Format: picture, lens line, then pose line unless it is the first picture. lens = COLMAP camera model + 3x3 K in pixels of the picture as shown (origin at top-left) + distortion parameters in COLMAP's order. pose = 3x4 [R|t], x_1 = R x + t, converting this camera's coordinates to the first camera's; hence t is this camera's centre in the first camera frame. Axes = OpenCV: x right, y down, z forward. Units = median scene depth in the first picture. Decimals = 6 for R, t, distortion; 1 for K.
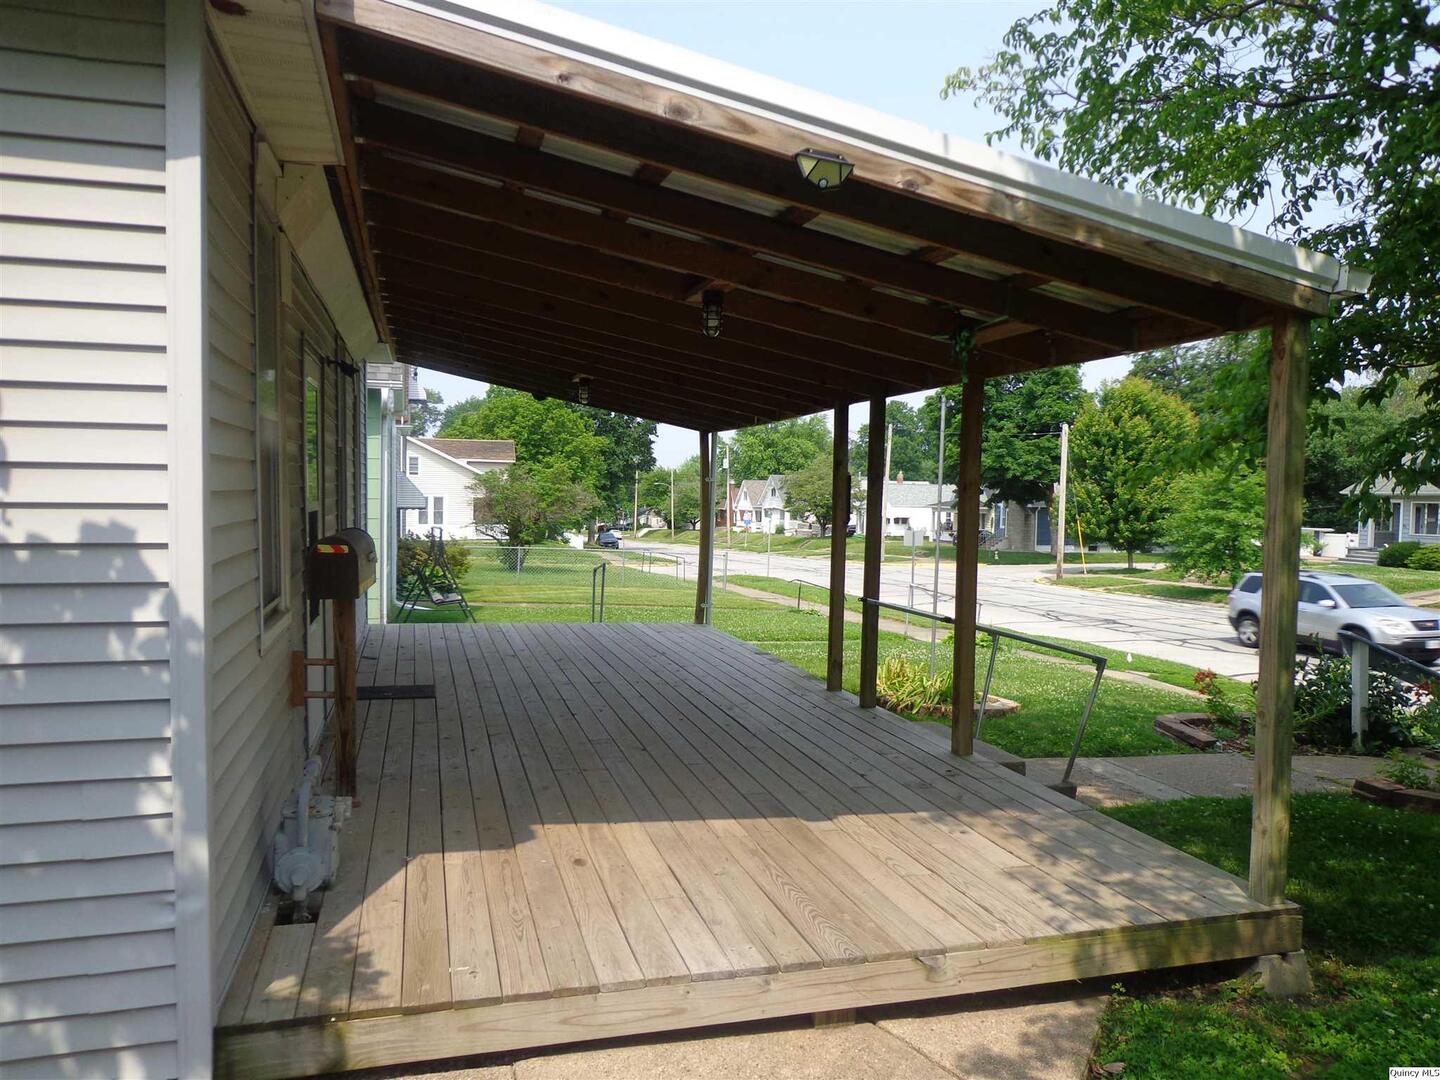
lens RADIAL K [[1065.9, 0, 717.2], [0, 1065.9, 537.6], [0, 0, 1]] dist [-0.000116, 0.010109]
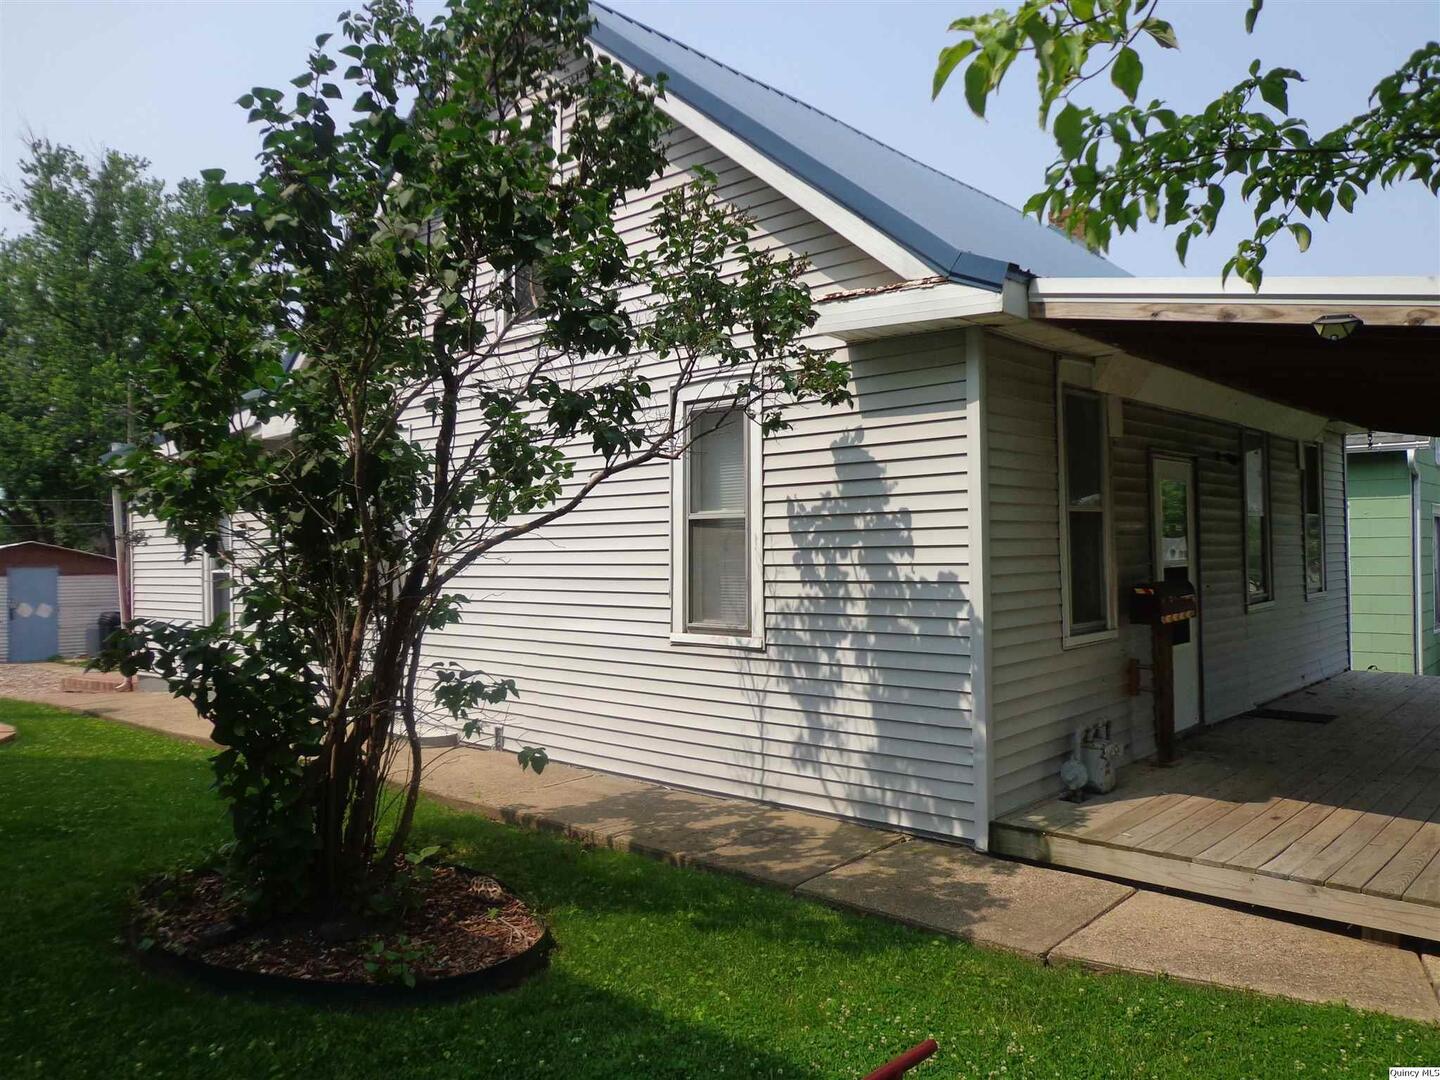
lens RADIAL K [[1065.9, 0, 718.6], [0, 1065.9, 544.1], [0, 0, 1]] dist [-0.000116, 0.010109]
pose [[0.528895, -0.026904, -0.848261, 1.021649], [-0.016260, 0.998993, -0.041823, 0.027676], [0.848532, 0.035913, 0.527925, -0.547560]]
